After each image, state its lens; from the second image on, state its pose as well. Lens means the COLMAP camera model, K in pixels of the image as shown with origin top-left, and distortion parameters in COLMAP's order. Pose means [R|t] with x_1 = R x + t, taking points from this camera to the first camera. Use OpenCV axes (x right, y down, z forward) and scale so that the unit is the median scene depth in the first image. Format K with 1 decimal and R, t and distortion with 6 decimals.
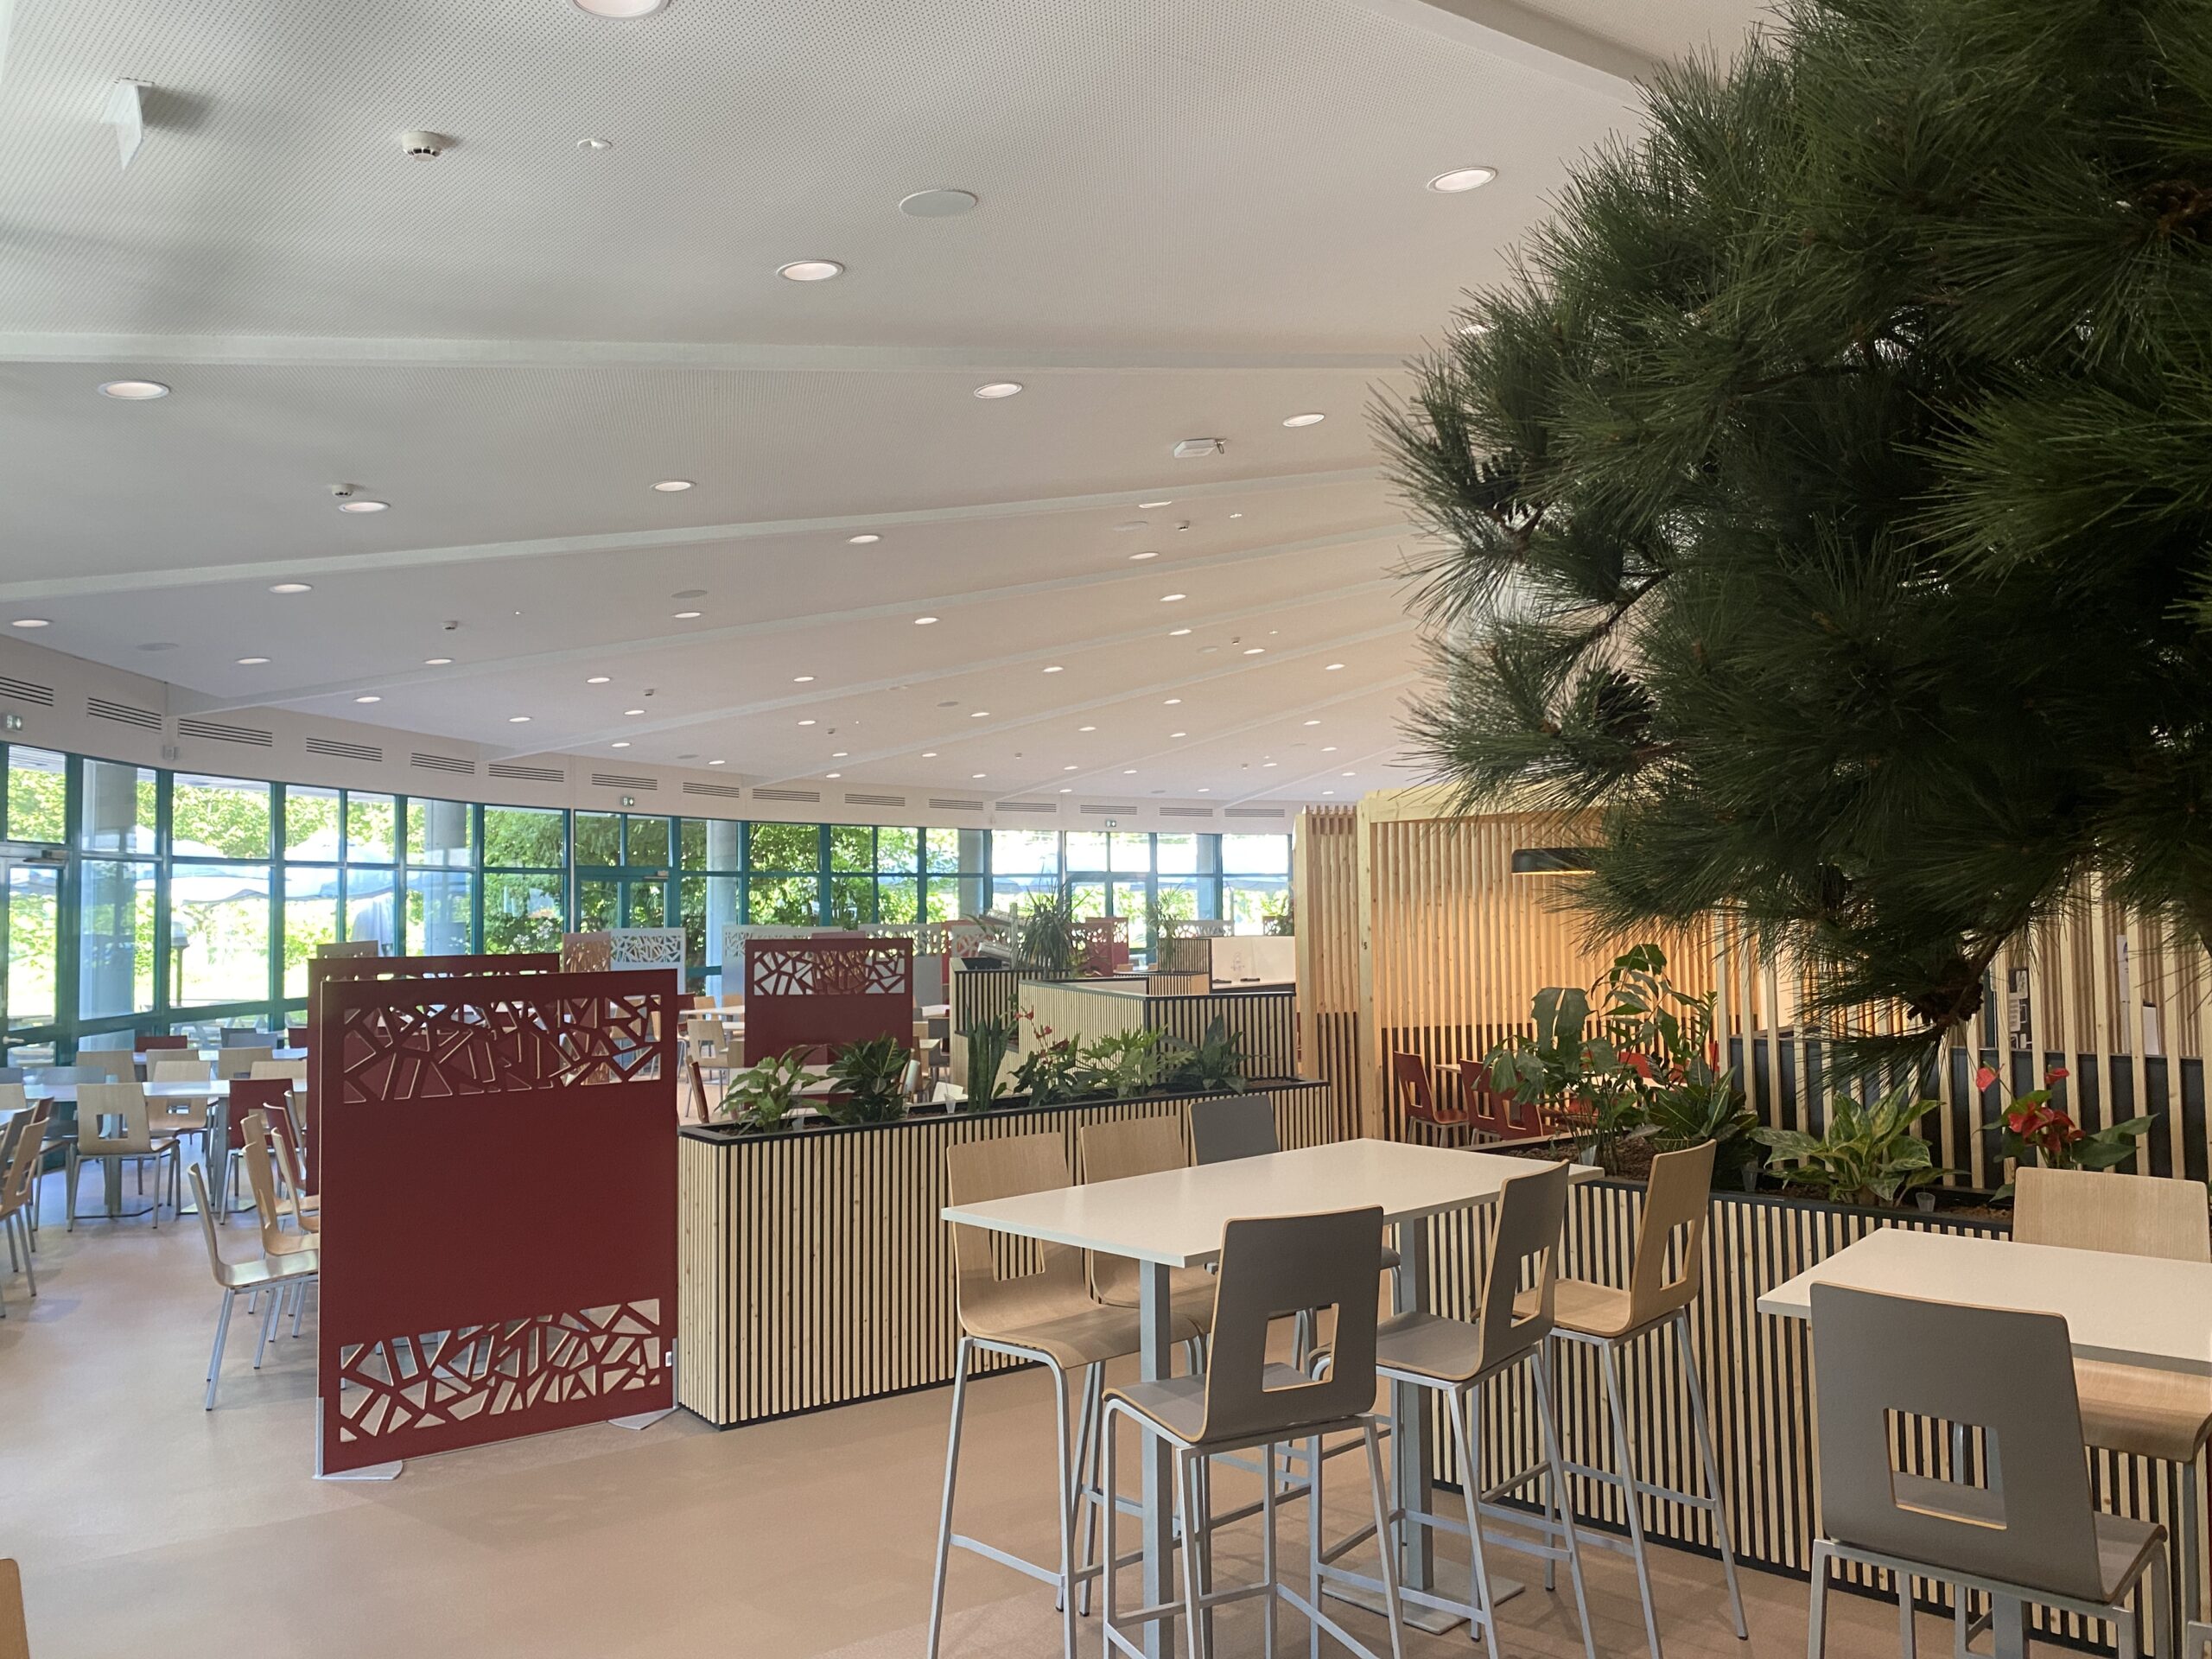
lens RADIAL K [[1676.4, 0, 1117.1], [0, 1676.4, 841.5], [0, 0, 1]] dist [0.023841, -0.005749]
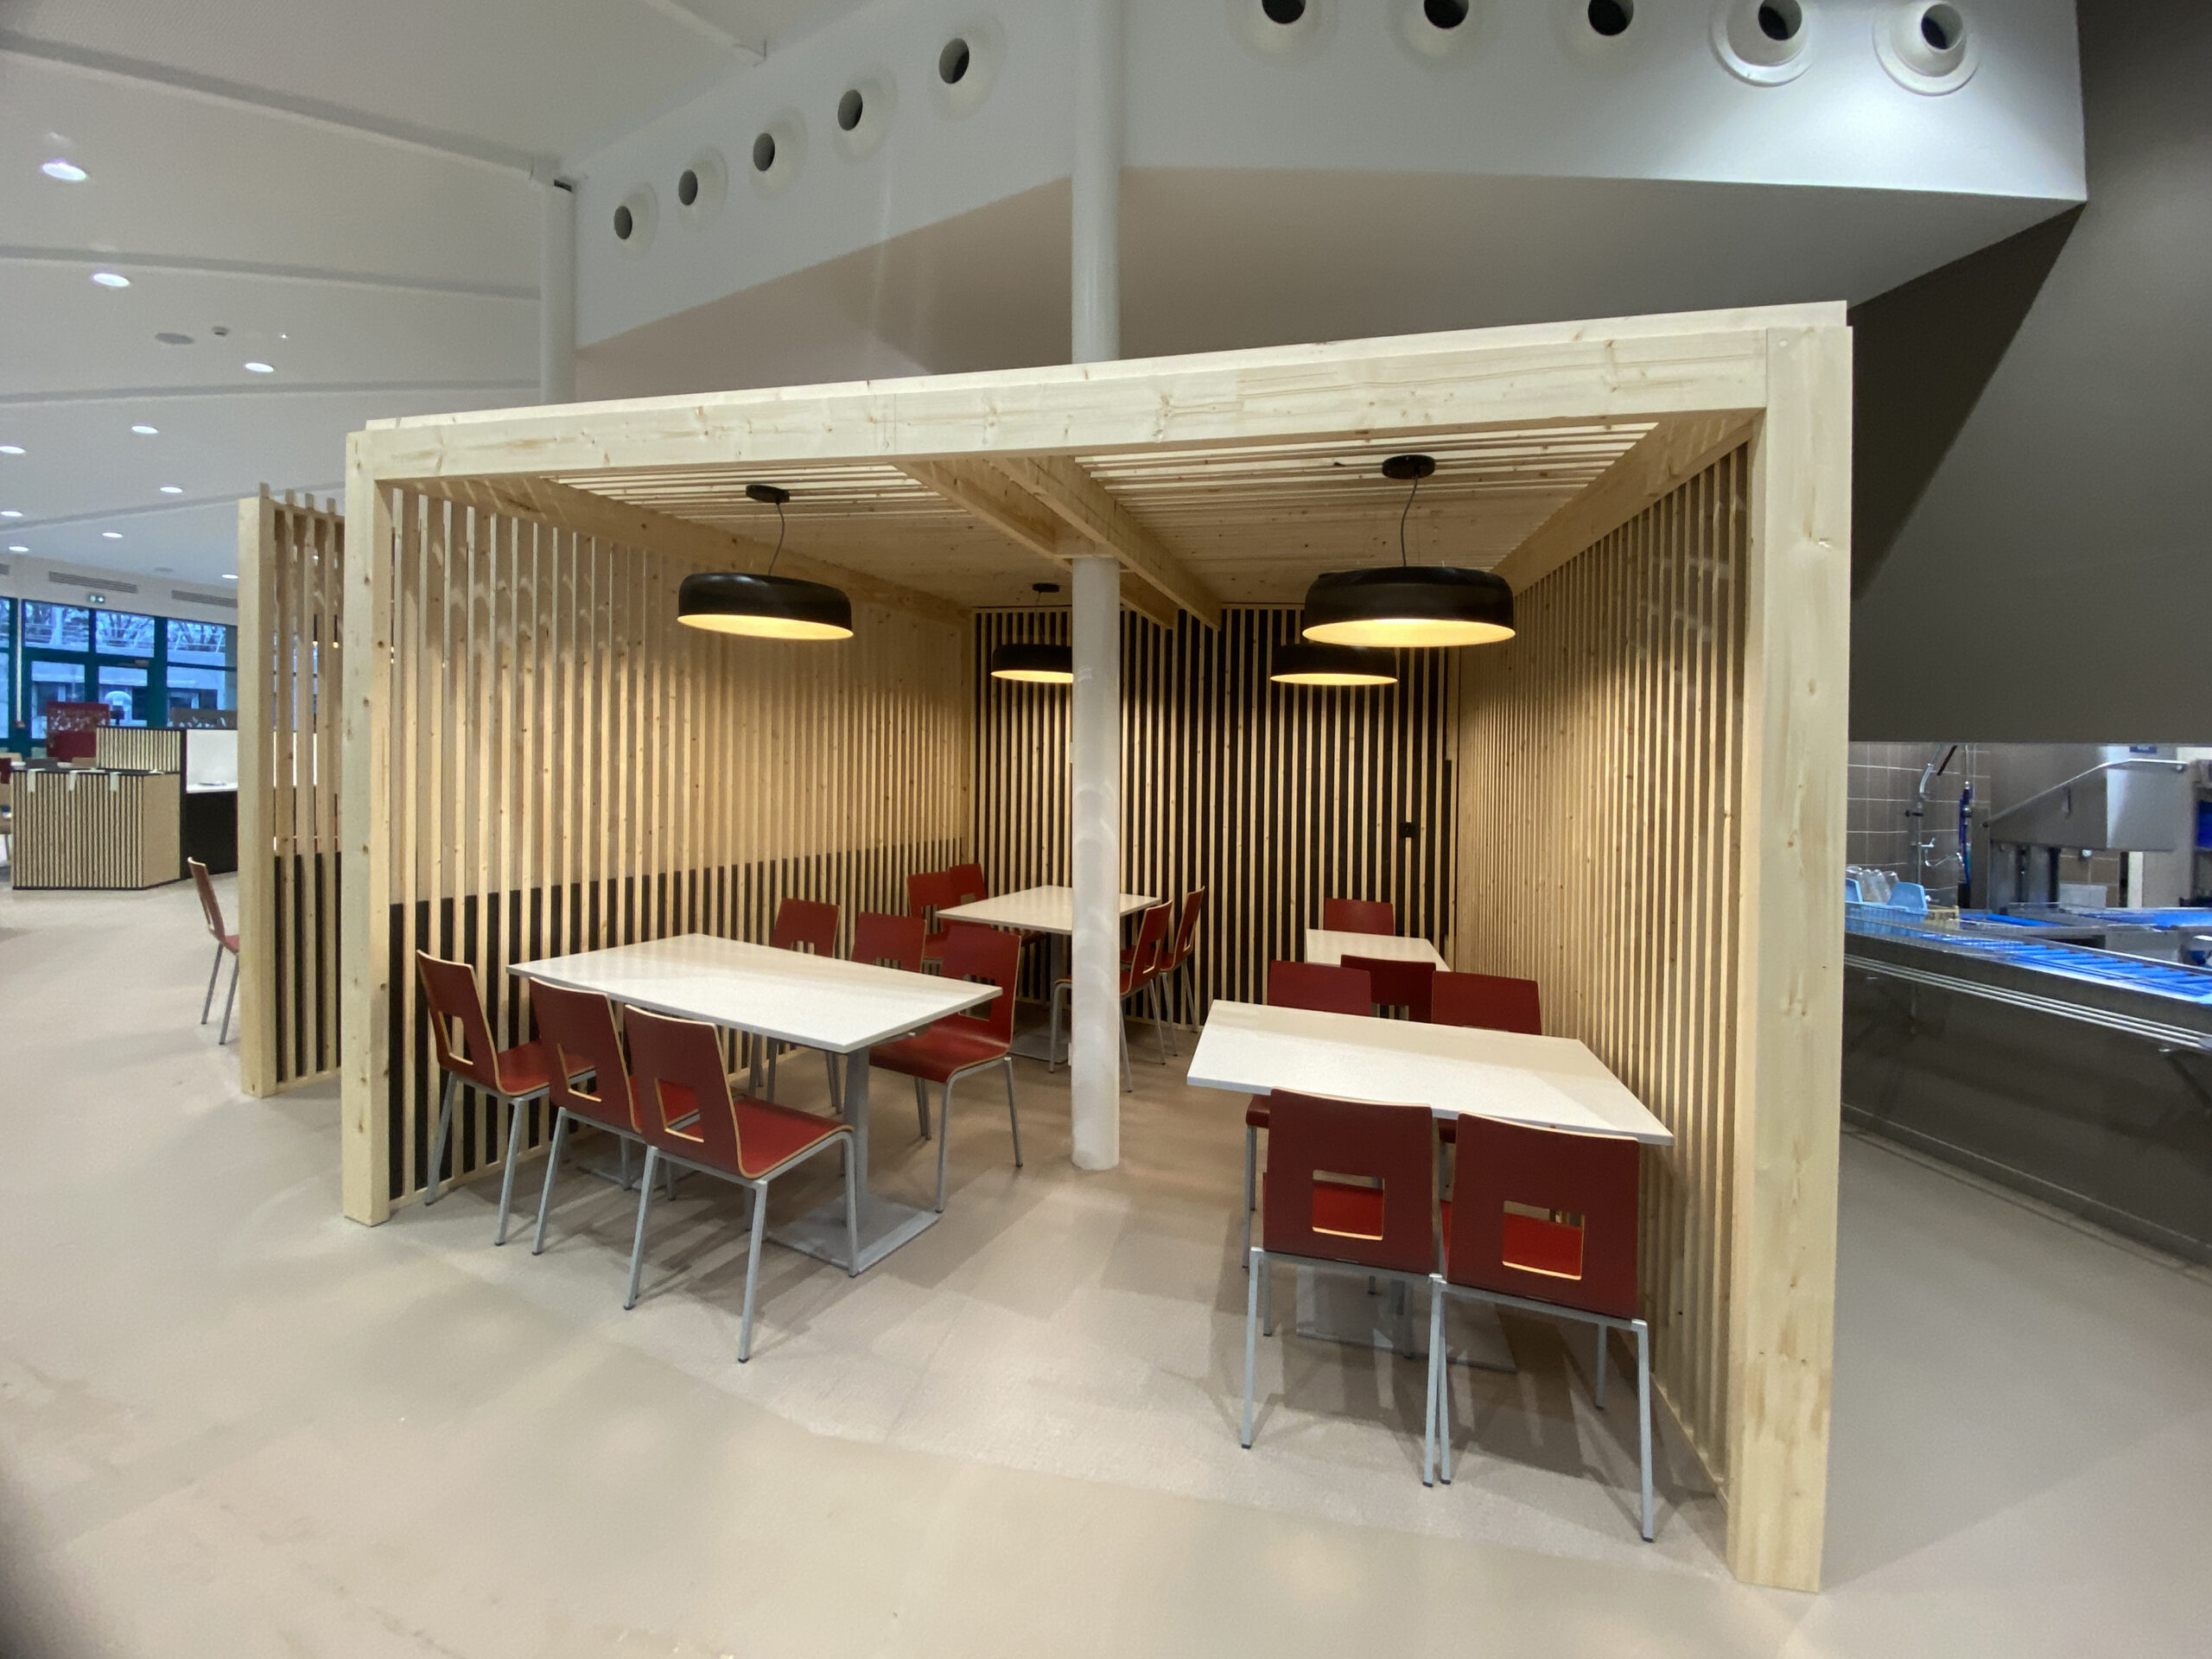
lens RADIAL K [[1018.2, 0, 1105.2], [0, 1018.2, 779.1], [0, 0, 1]] dist [-0.005462, -0.000670]
pose [[0.749074, 0.017962, 0.662243, 0.093817], [-0.073567, 0.995705, 0.056206, 0.033331], [-0.658389, -0.090821, 0.747178, 0.515111]]
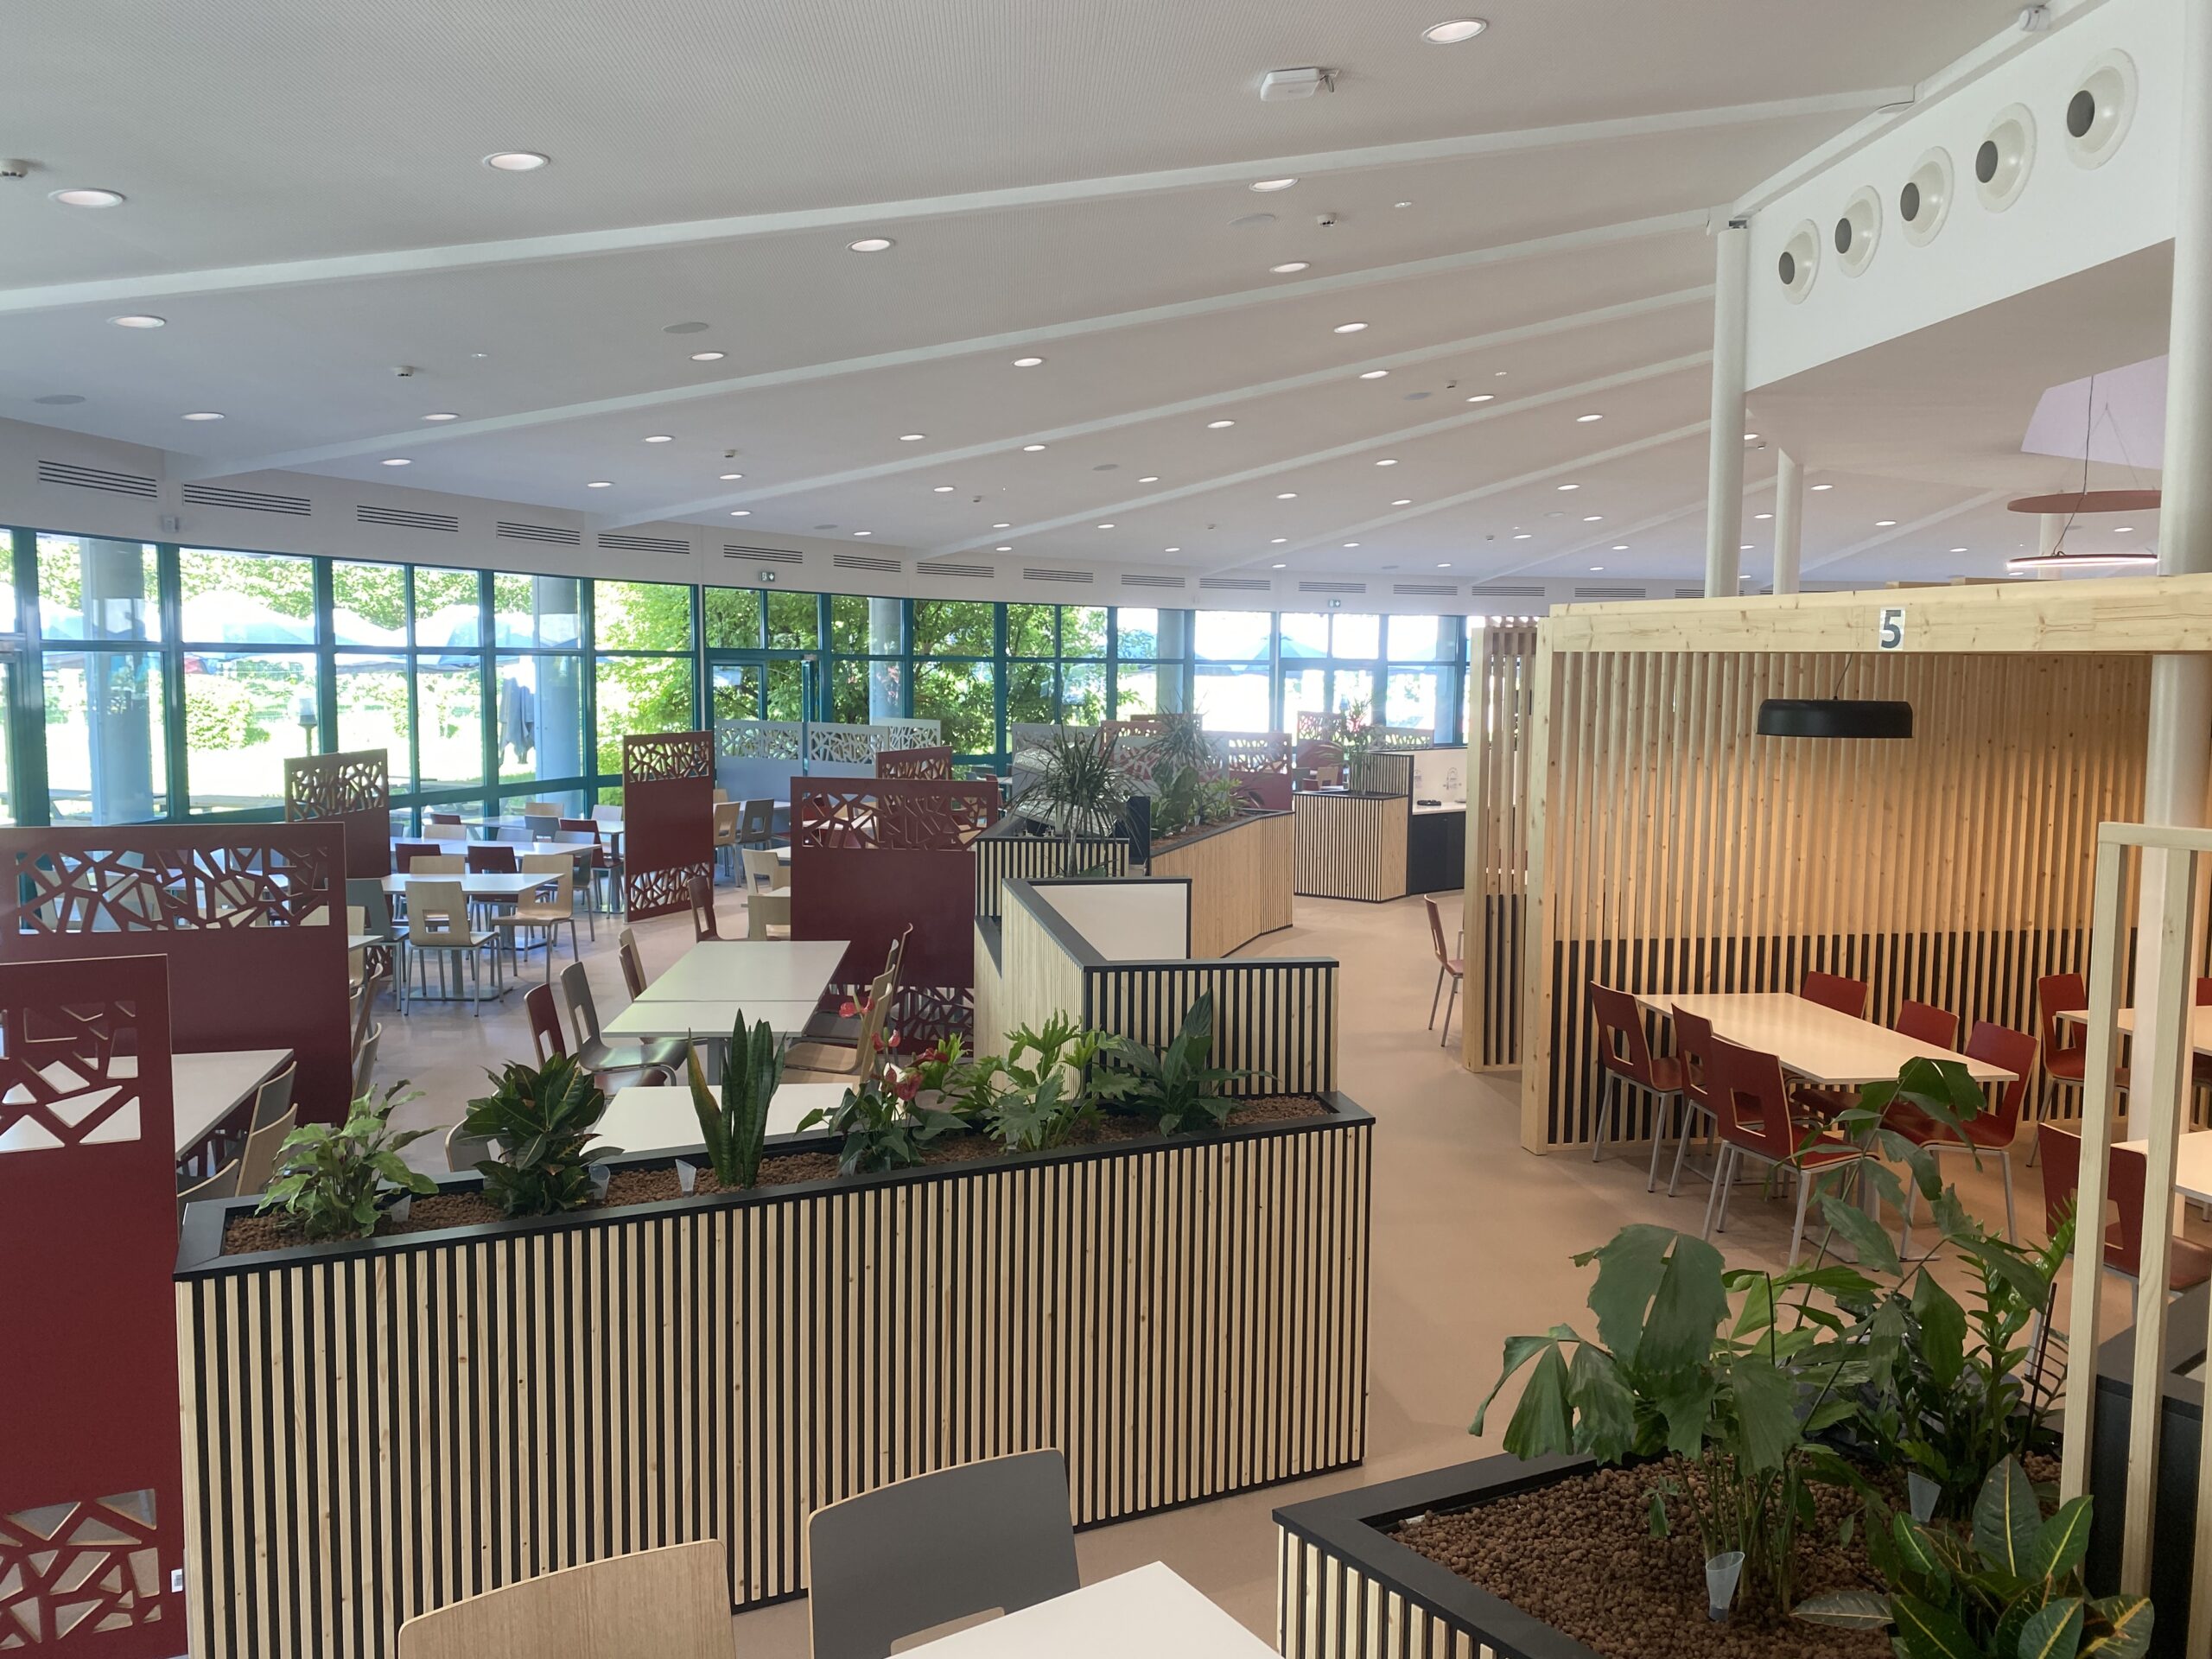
lens RADIAL K [[1676.4, 0, 1106.7], [0, 1676.4, 827.4], [0, 0, 1]] dist [0.023841, -0.005749]
pose [[0.984112, 0.040799, -0.172798, 0.073784], [-0.017172, 0.990549, 0.136082, -0.025137], [0.176717, -0.130953, 0.975511, 0.219890]]
